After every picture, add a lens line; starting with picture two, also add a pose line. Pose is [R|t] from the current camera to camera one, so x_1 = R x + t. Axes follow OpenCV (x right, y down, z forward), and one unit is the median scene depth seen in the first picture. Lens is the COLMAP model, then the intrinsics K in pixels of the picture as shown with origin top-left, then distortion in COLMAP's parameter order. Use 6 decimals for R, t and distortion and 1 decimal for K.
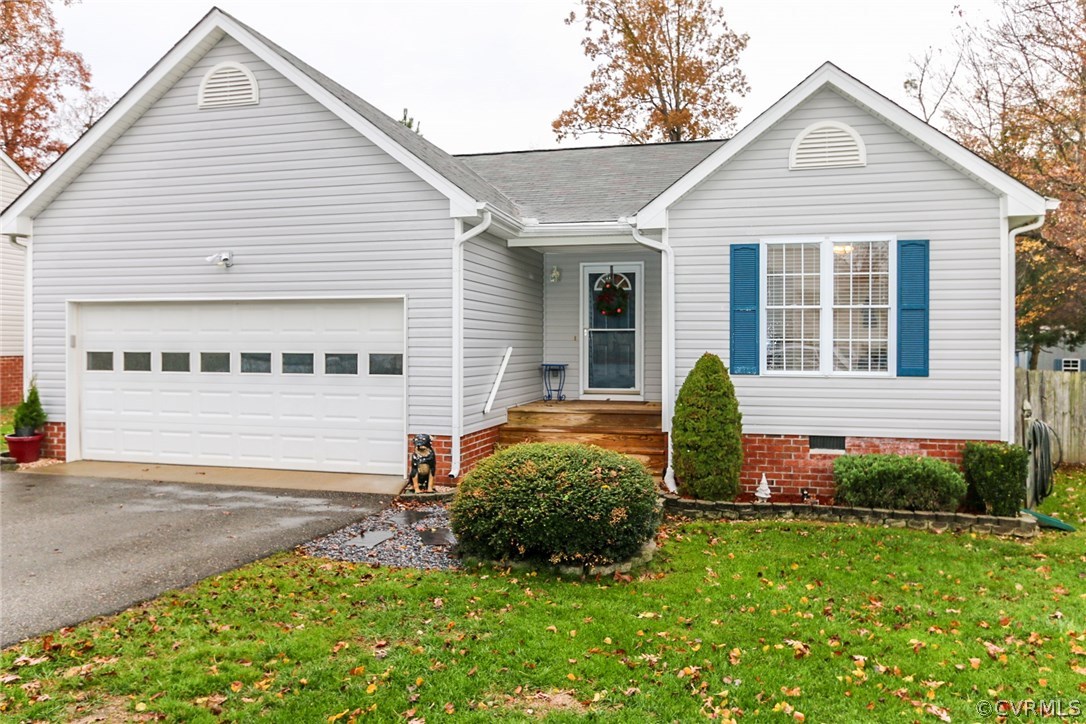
lens RADIAL K [[774.5, 0, 544.4], [0, 774.5, 350.8], [0, 0, 1]] dist [-0.018884, 0.016872]
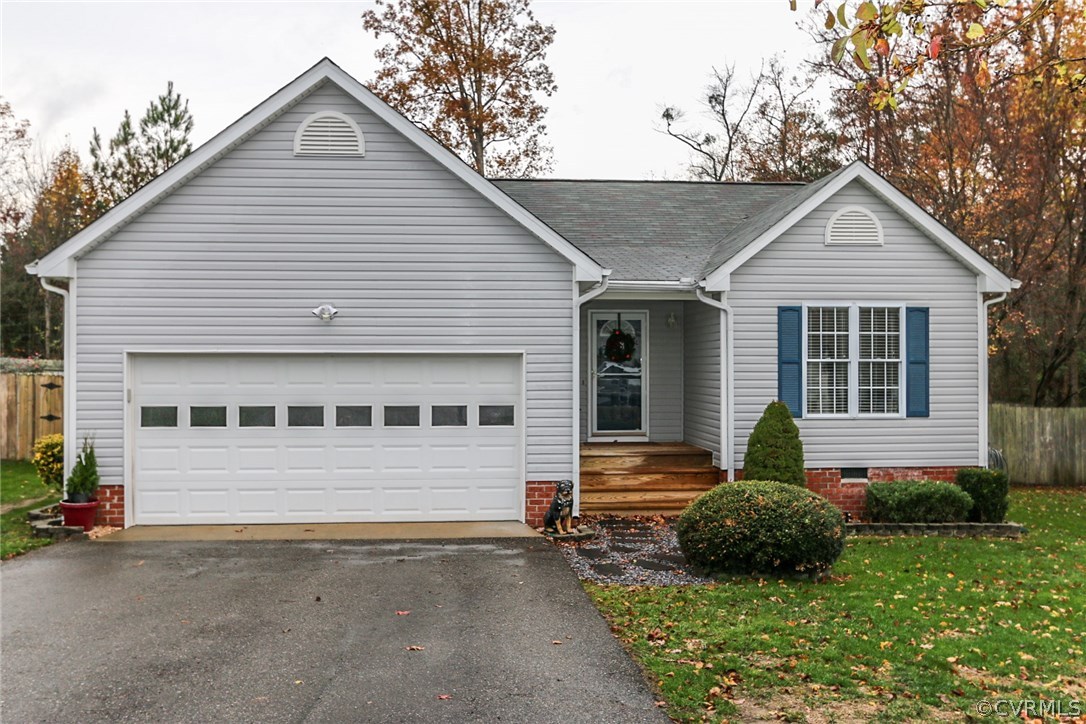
lens RADIAL K [[952.3, 0, 542.1], [0, 952.3, 370.5], [0, 0, 1]] dist [-0.032195, 0.012182]
pose [[0.947110, -0.005395, 0.320864, -0.555445], [0.006089, 0.999981, -0.001158, -0.041416], [-0.320851, 0.003050, 0.947125, -0.237445]]
